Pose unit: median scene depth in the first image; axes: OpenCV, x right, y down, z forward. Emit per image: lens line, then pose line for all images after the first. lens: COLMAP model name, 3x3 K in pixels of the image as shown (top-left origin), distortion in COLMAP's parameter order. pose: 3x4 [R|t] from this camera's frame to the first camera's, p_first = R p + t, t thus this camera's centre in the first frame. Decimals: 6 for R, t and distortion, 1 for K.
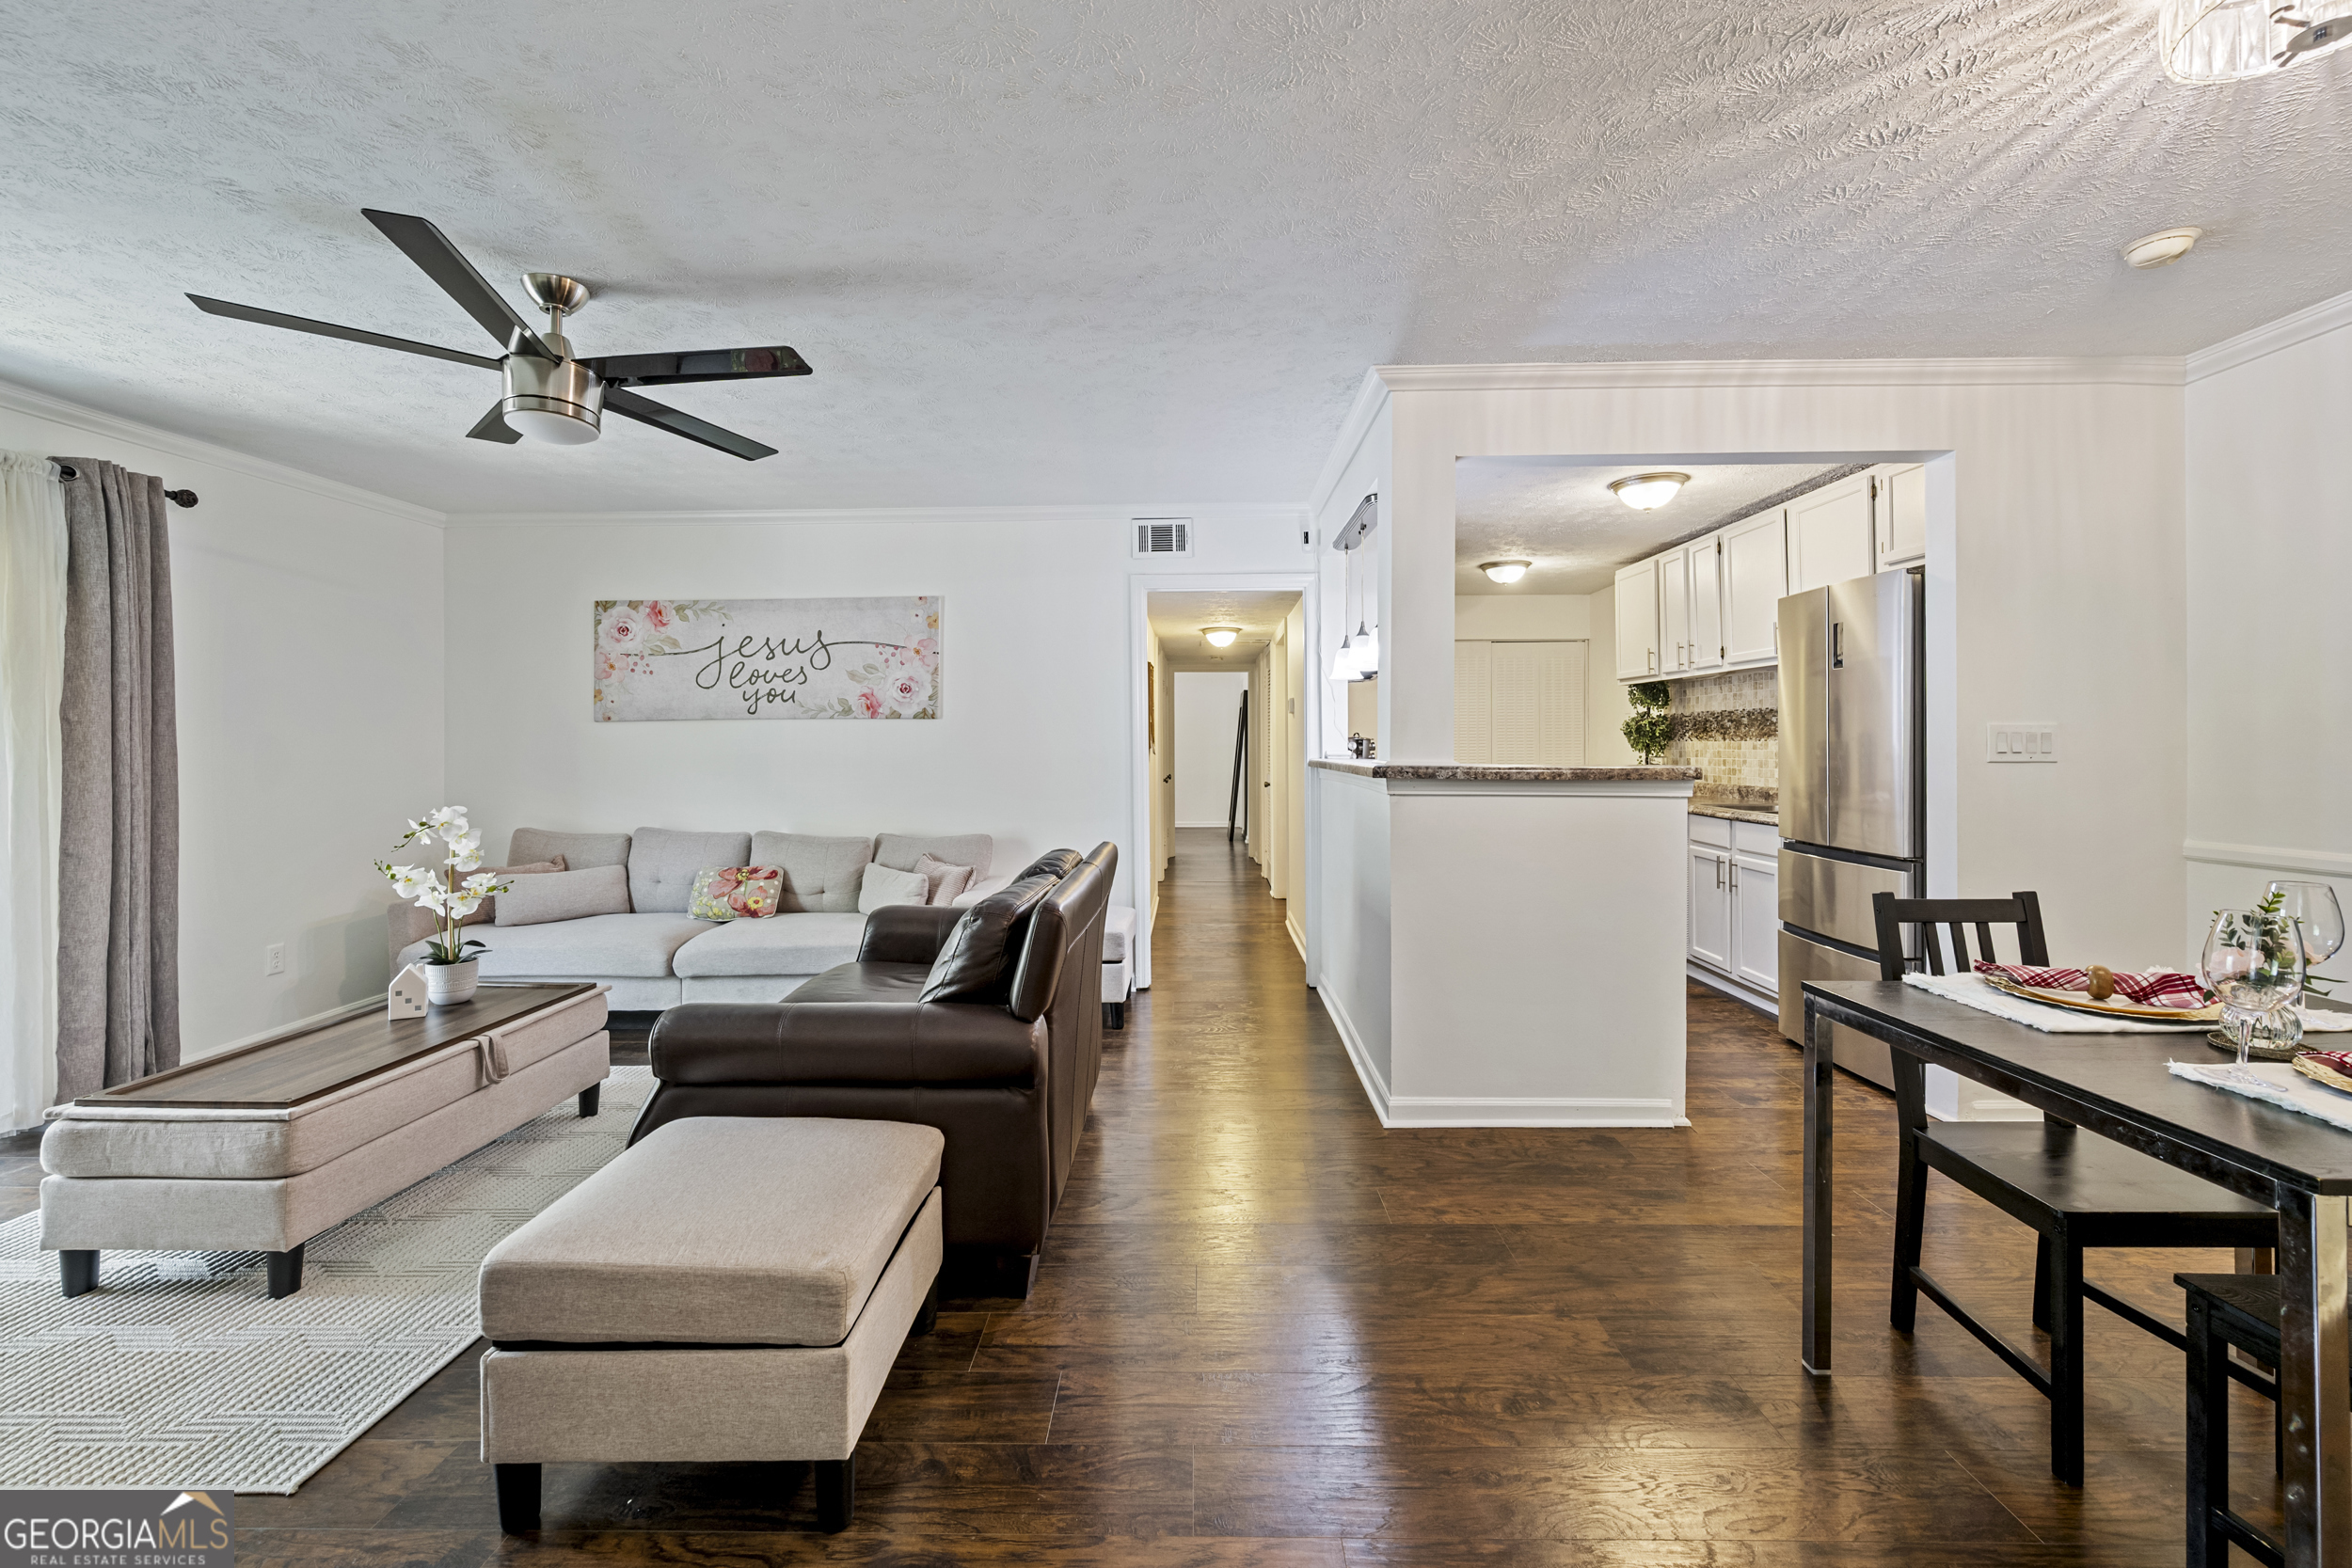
lens RADIAL K [[951.4, 0, 1179.3], [0, 951.4, 748.8], [0, 0, 1]] dist [-0.001117, -0.000176]
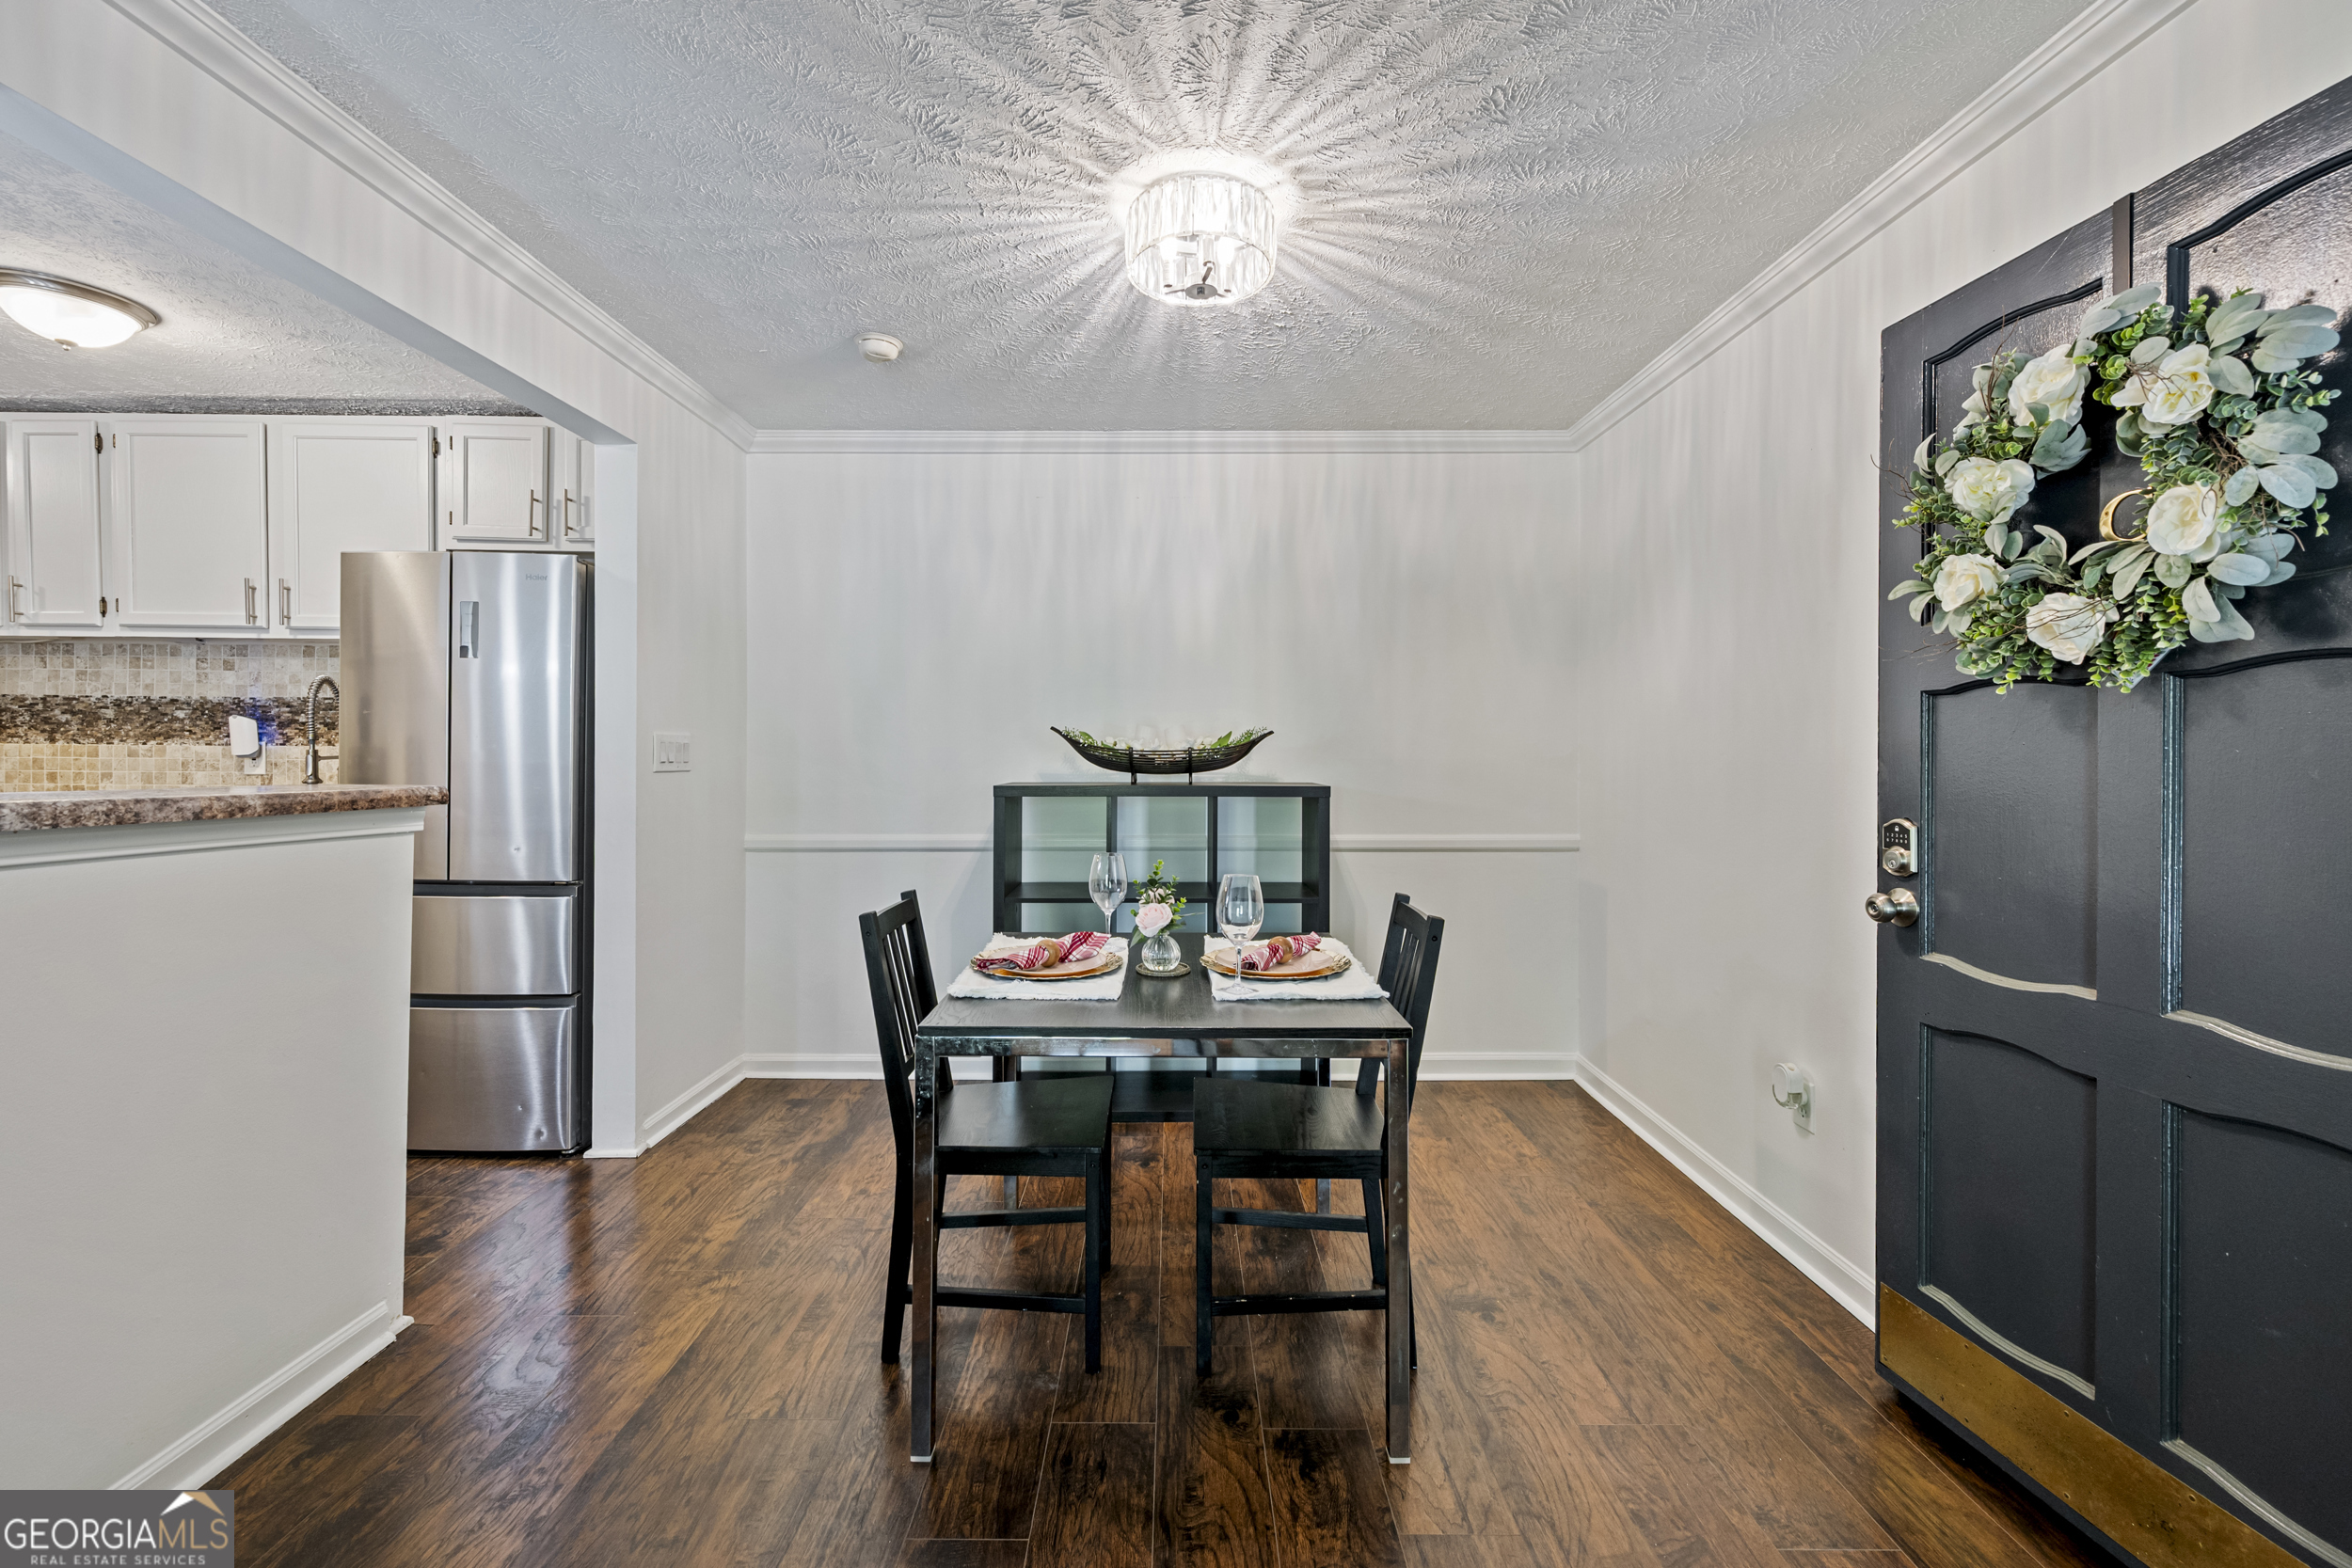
lens RADIAL K [[947.0, 0, 1170.5], [0, 947.0, 760.2], [0, 0, 1]] dist [0.000068, -0.000319]
pose [[-0.015322, -0.002663, 0.999879, -0.131393], [-0.004399, 0.999987, 0.002596, -0.003112], [-0.999873, -0.004359, -0.015334, 0.462153]]
